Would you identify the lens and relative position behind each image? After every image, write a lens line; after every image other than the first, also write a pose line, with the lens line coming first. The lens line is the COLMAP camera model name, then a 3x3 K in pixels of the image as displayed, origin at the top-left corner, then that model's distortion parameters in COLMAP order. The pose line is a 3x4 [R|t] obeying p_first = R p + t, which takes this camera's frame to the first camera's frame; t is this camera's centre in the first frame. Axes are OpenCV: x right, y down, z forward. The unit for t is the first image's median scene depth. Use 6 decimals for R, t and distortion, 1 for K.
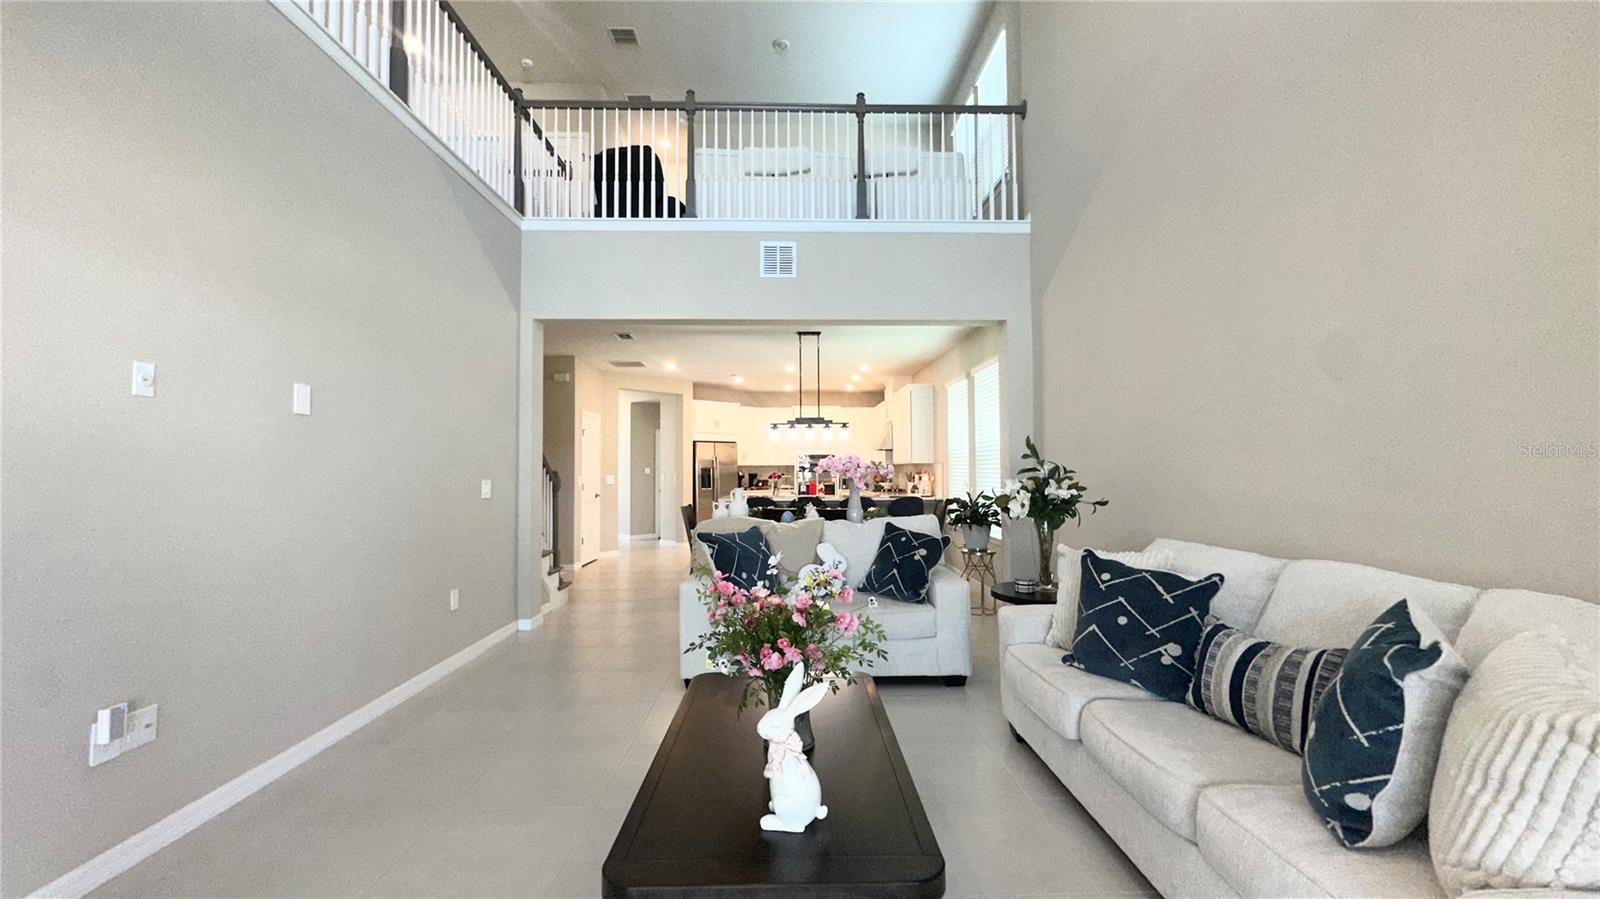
lens RADIAL K [[641.6, 0, 797.6], [0, 641.6, 444.9], [0, 0, 1]] dist [-0.000710, -0.000076]
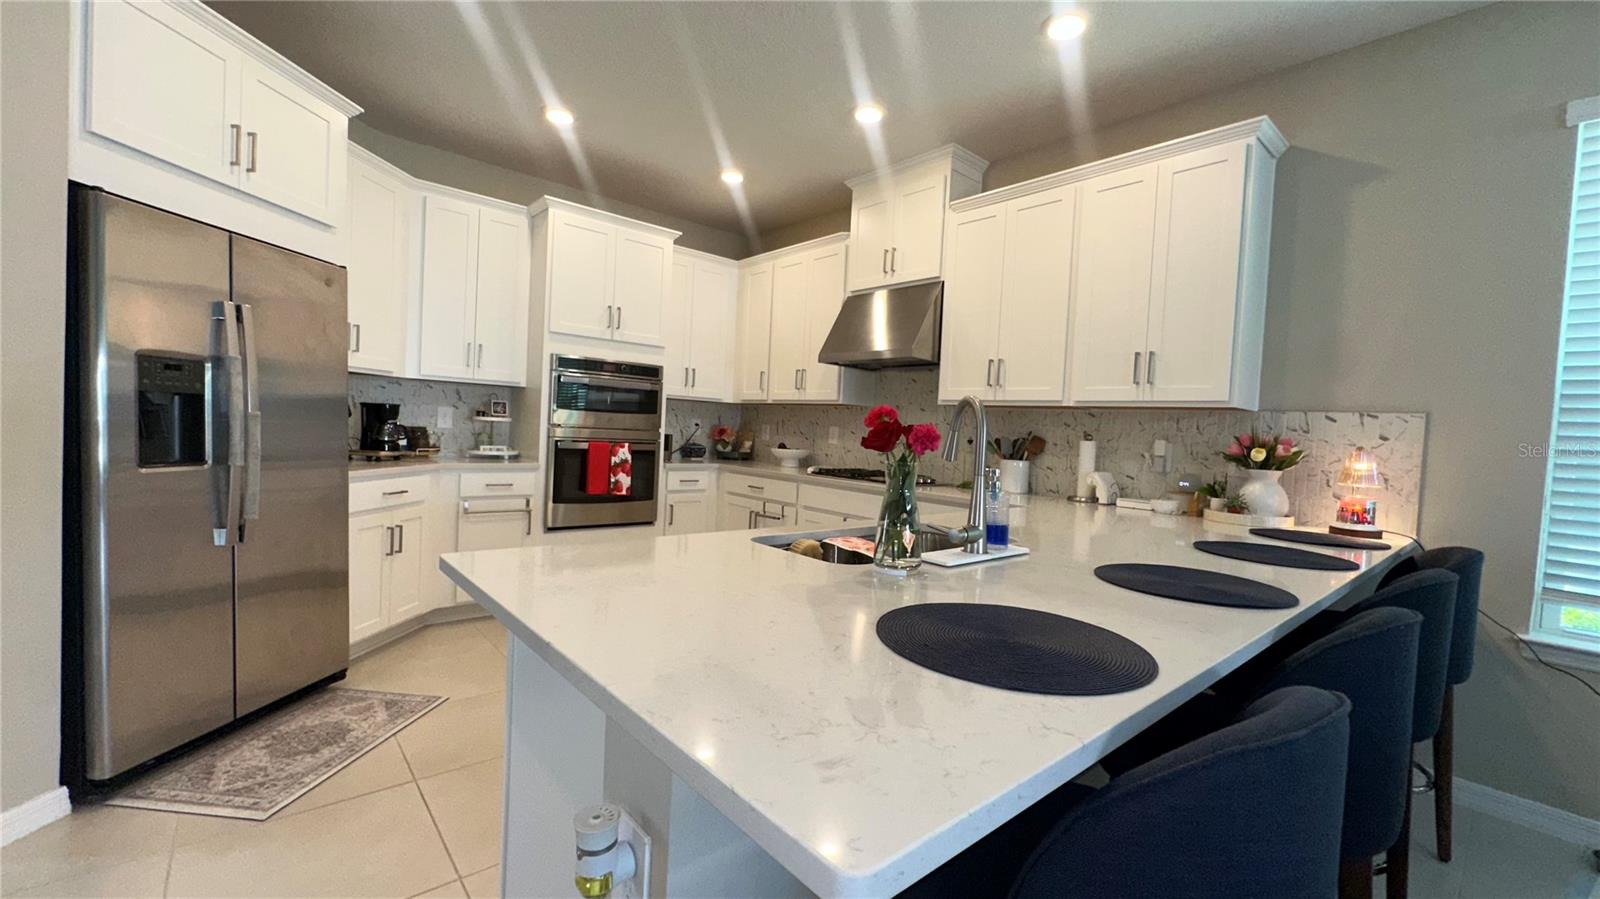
lens RADIAL K [[641.6, 0, 800.6], [0, 641.6, 450.9], [0, 0, 1]] dist [-0.000710, -0.000076]
pose [[0.763359, 0.020984, 0.645633, -0.123096], [-0.078259, 0.995115, 0.060185, 0.037661], [-0.641216, -0.096469, 0.761272, 0.740210]]
